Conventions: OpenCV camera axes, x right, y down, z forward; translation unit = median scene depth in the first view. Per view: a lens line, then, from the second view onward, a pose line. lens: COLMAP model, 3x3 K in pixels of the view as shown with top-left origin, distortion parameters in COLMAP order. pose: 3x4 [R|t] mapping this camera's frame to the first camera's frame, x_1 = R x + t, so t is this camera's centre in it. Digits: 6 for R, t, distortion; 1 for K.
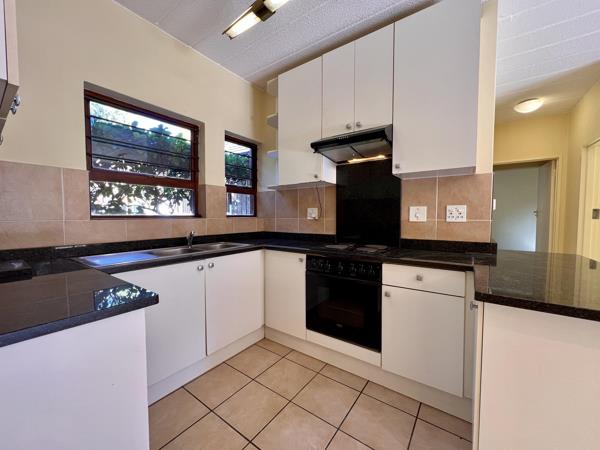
lens RADIAL K [[239.8, 0, 299.0], [0, 239.8, 225.7], [0, 0, 1]] dist [0.000155, 0.000553]
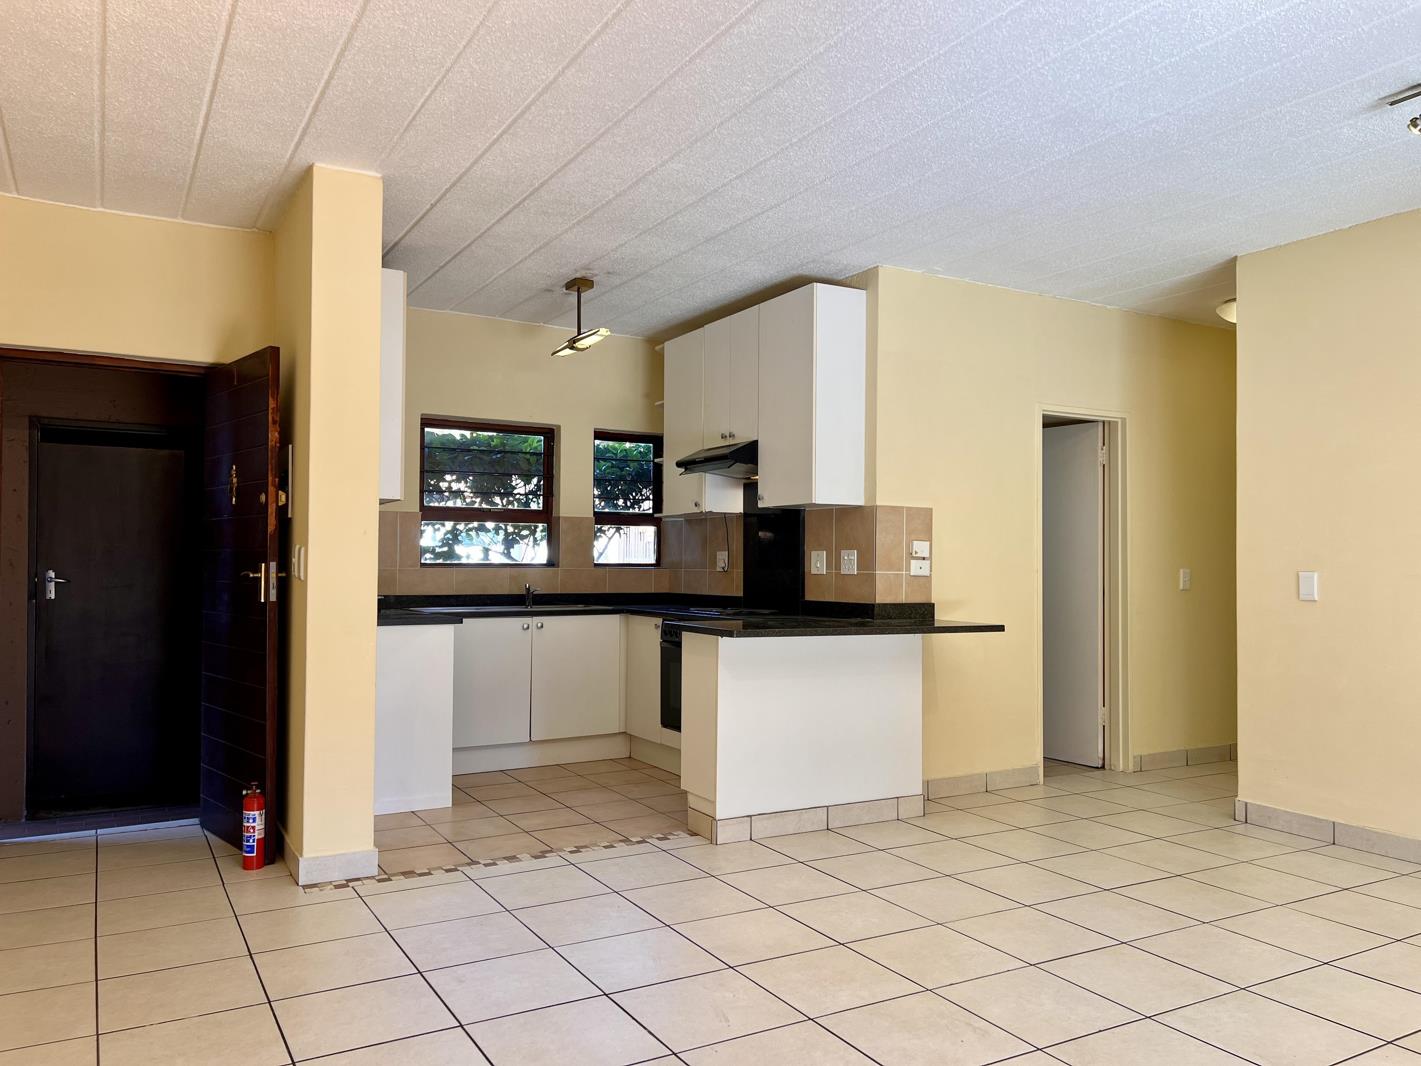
lens RADIAL K [[1055.7, 0, 716.8], [0, 1055.7, 539.7], [0, 0, 1]] dist [0.137359, 0.000697]
pose [[0.913138, -0.003967, -0.407631, 1.386031], [-0.023556, 0.997768, -0.062477, 0.074266], [0.406969, 0.066652, 0.911007, -1.716957]]
